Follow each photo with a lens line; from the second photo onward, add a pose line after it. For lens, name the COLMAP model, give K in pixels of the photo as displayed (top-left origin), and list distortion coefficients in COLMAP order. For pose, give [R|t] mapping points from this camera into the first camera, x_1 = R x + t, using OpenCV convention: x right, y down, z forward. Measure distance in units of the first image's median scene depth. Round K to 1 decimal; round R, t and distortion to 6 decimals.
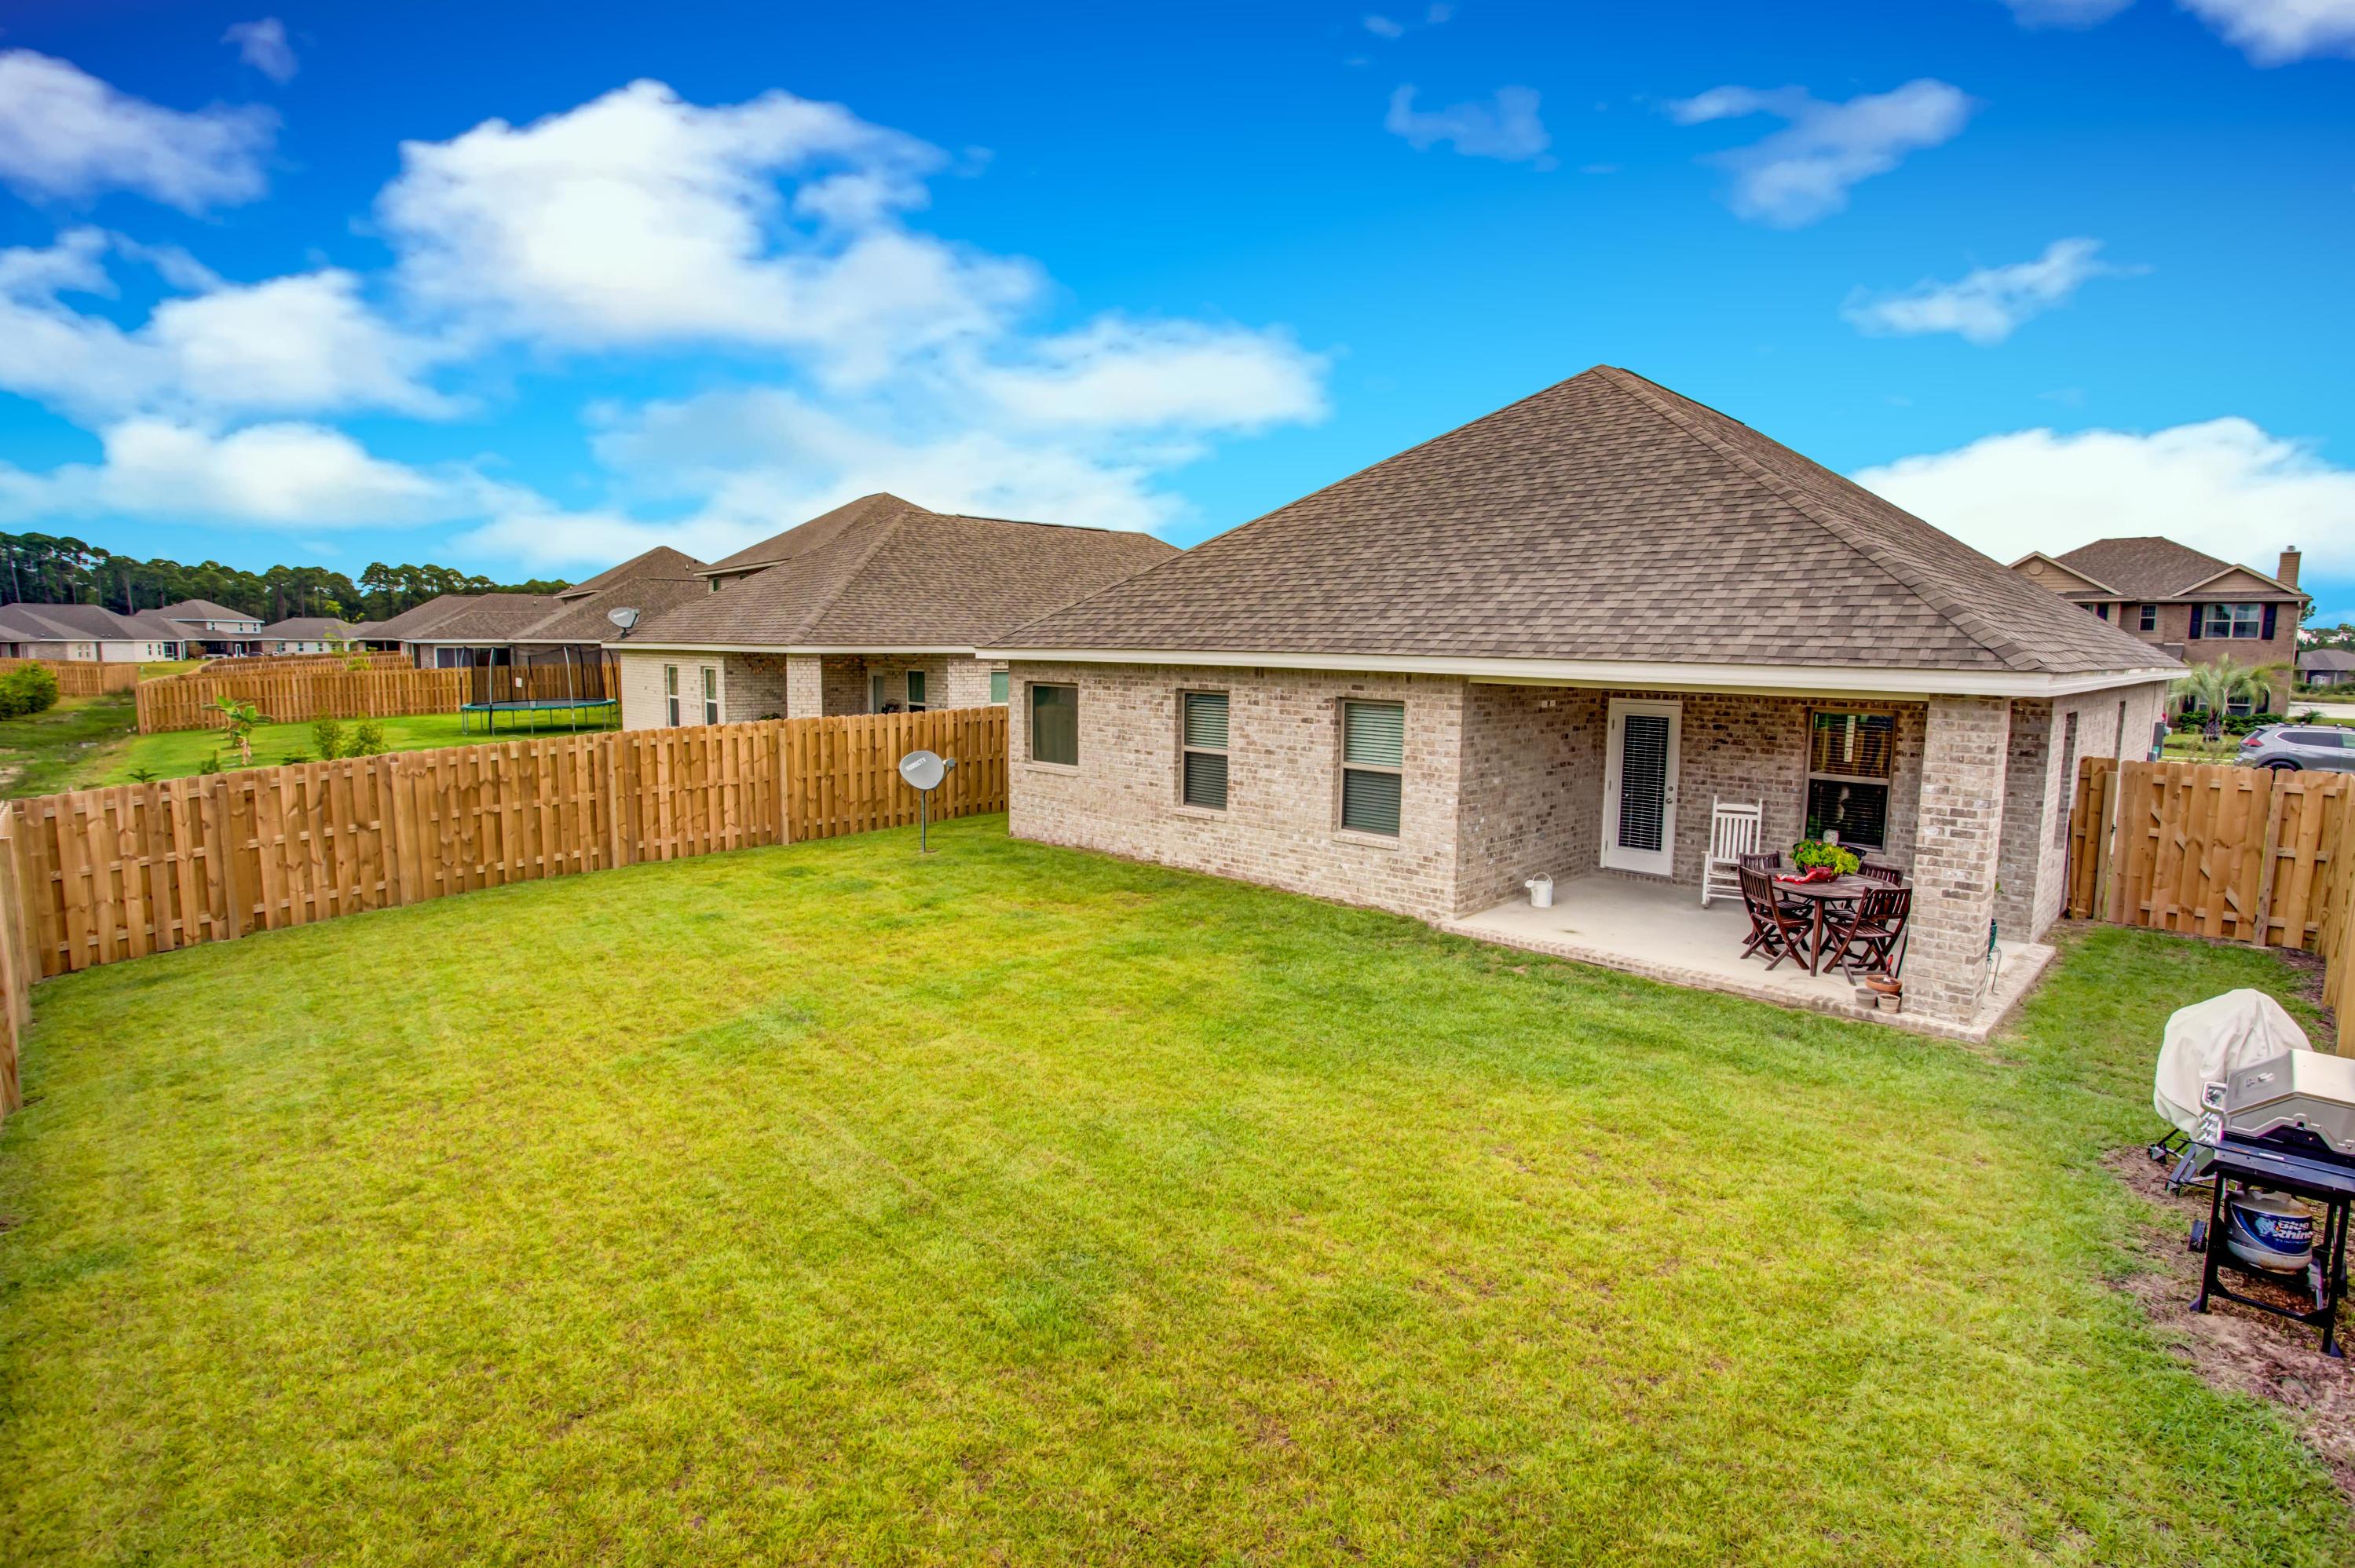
lens RADIAL K [[1133.8, 0, 1191.6], [0, 1133.8, 782.6], [0, 0, 1]] dist [-0.038668, 0.000776]
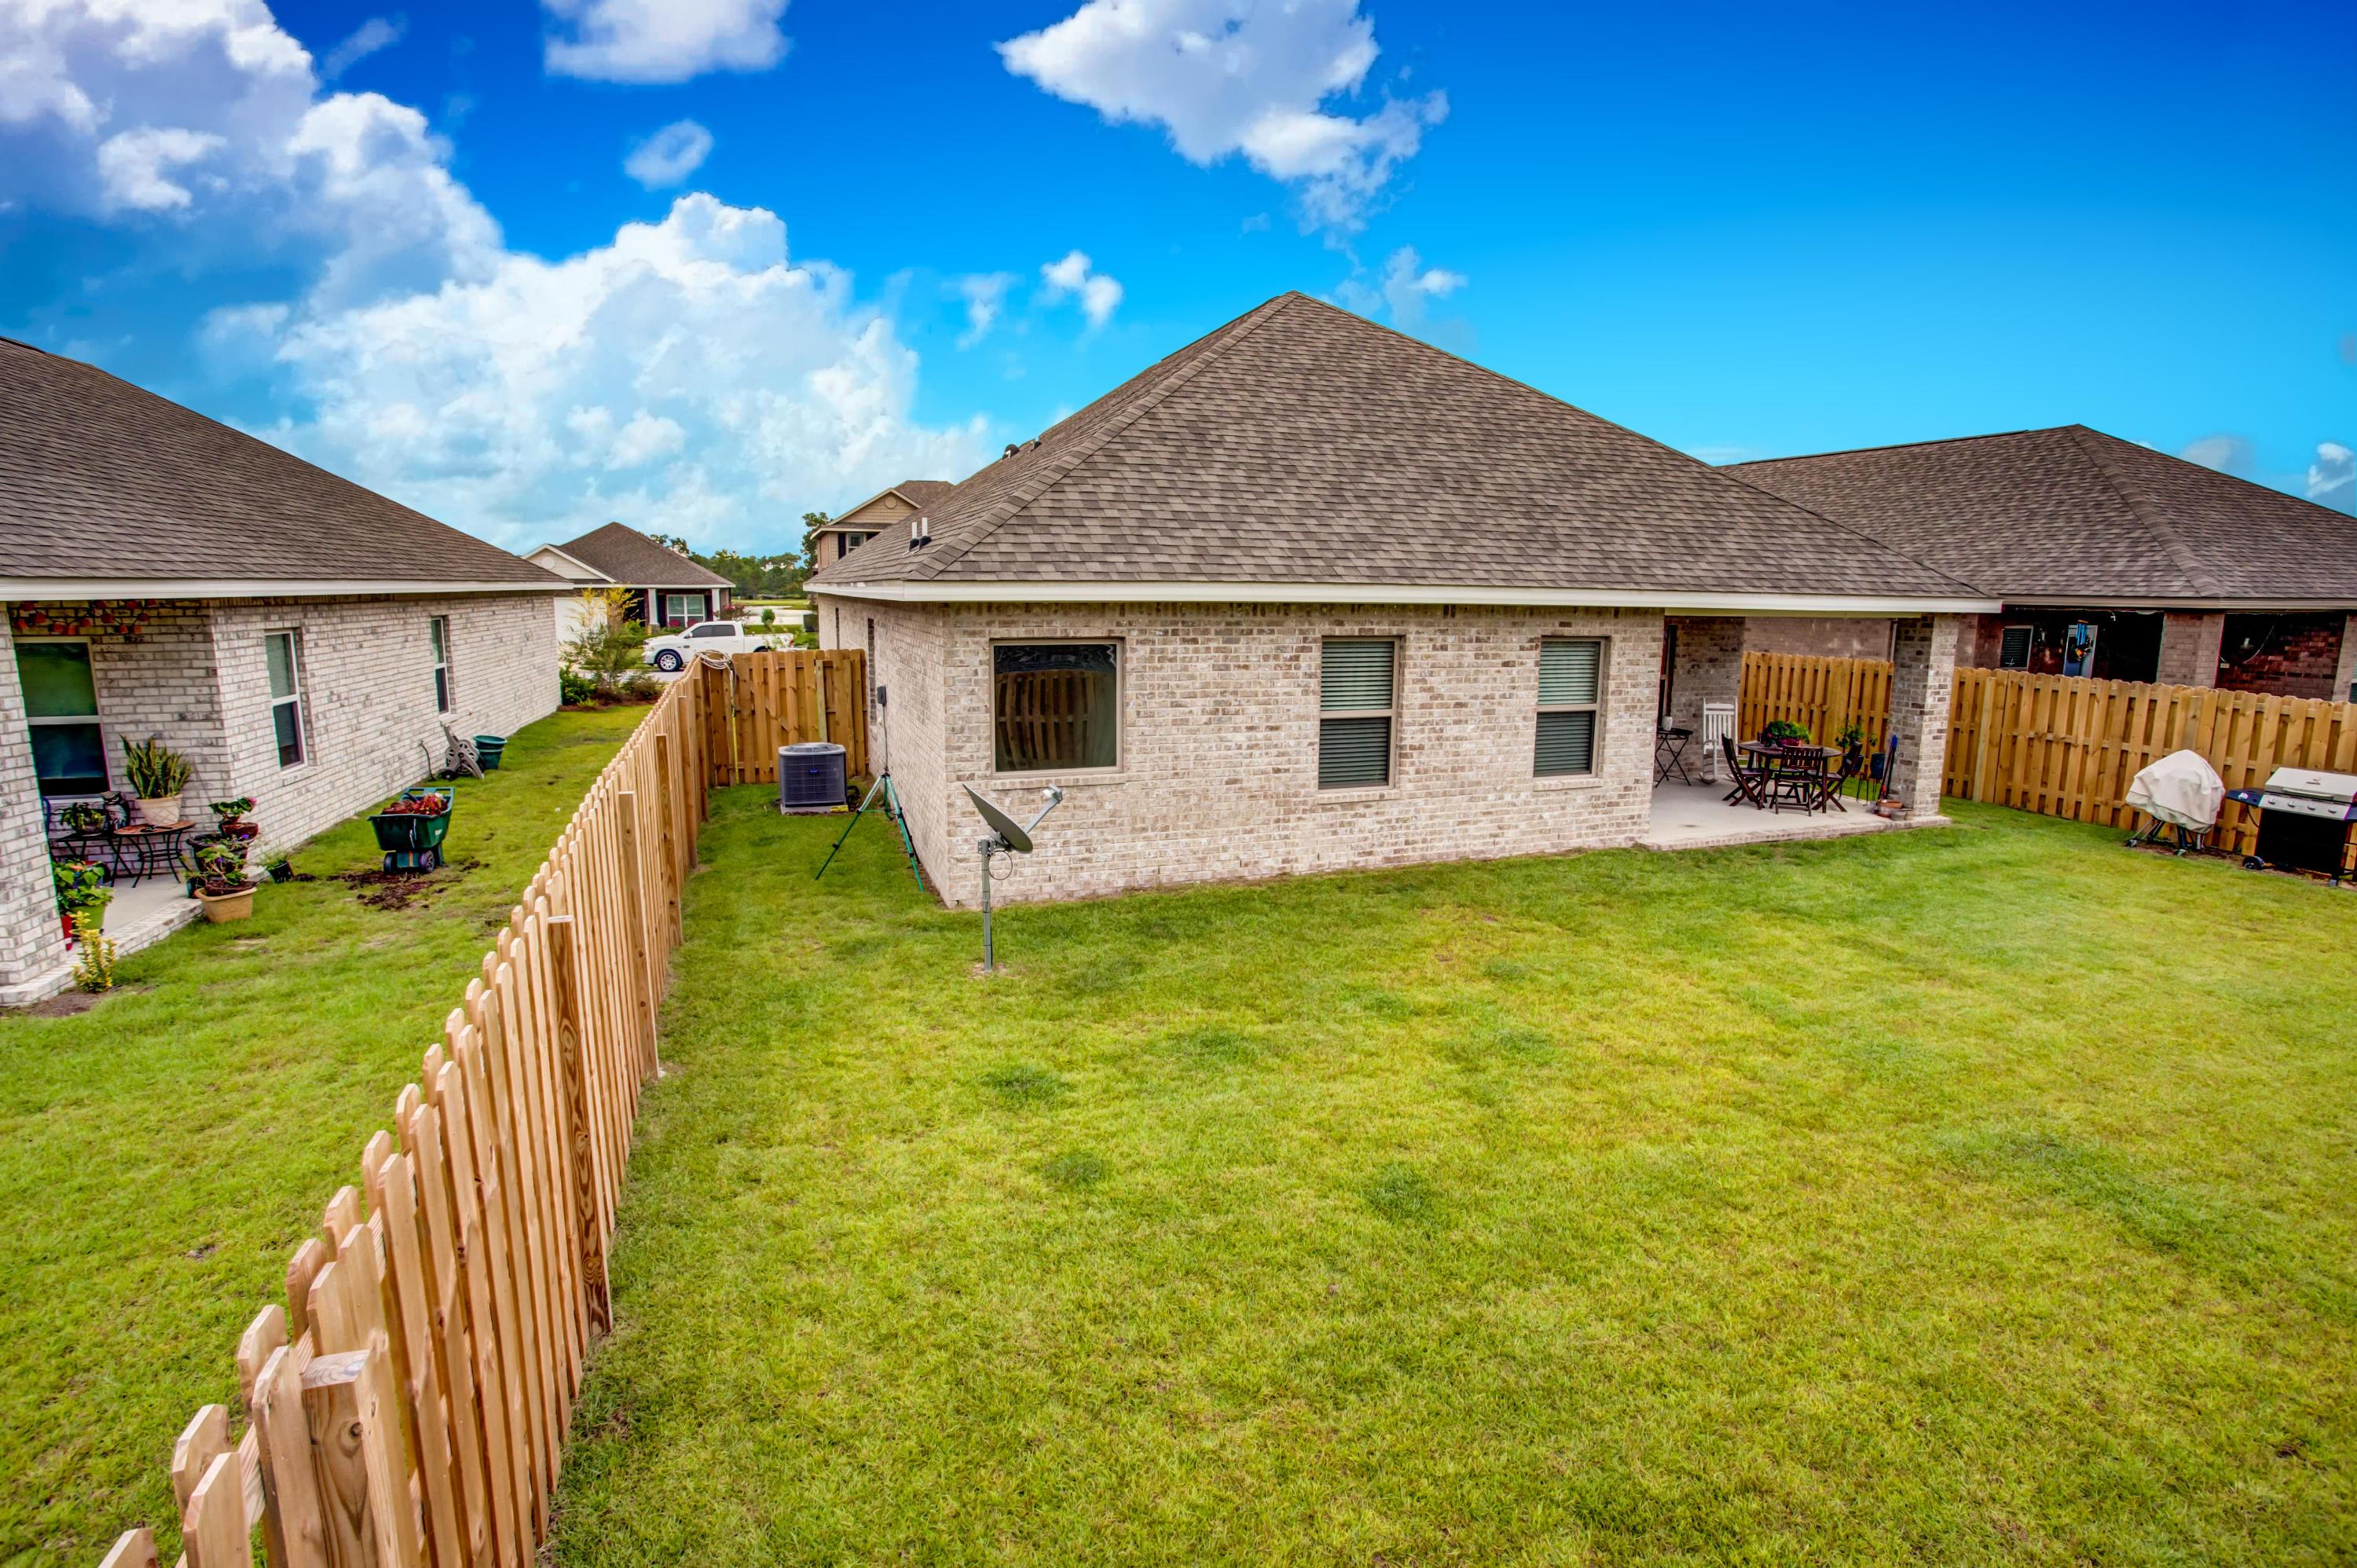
lens RADIAL K [[1134.7, 0, 1192.6], [0, 1134.7, 782.6], [0, 0, 1]] dist [-0.038668, 0.000776]
pose [[0.419222, -0.163411, 0.893056, -0.765376], [0.103319, 0.985865, 0.131893, -0.099937], [-0.901986, 0.036977, 0.430179, 0.800970]]
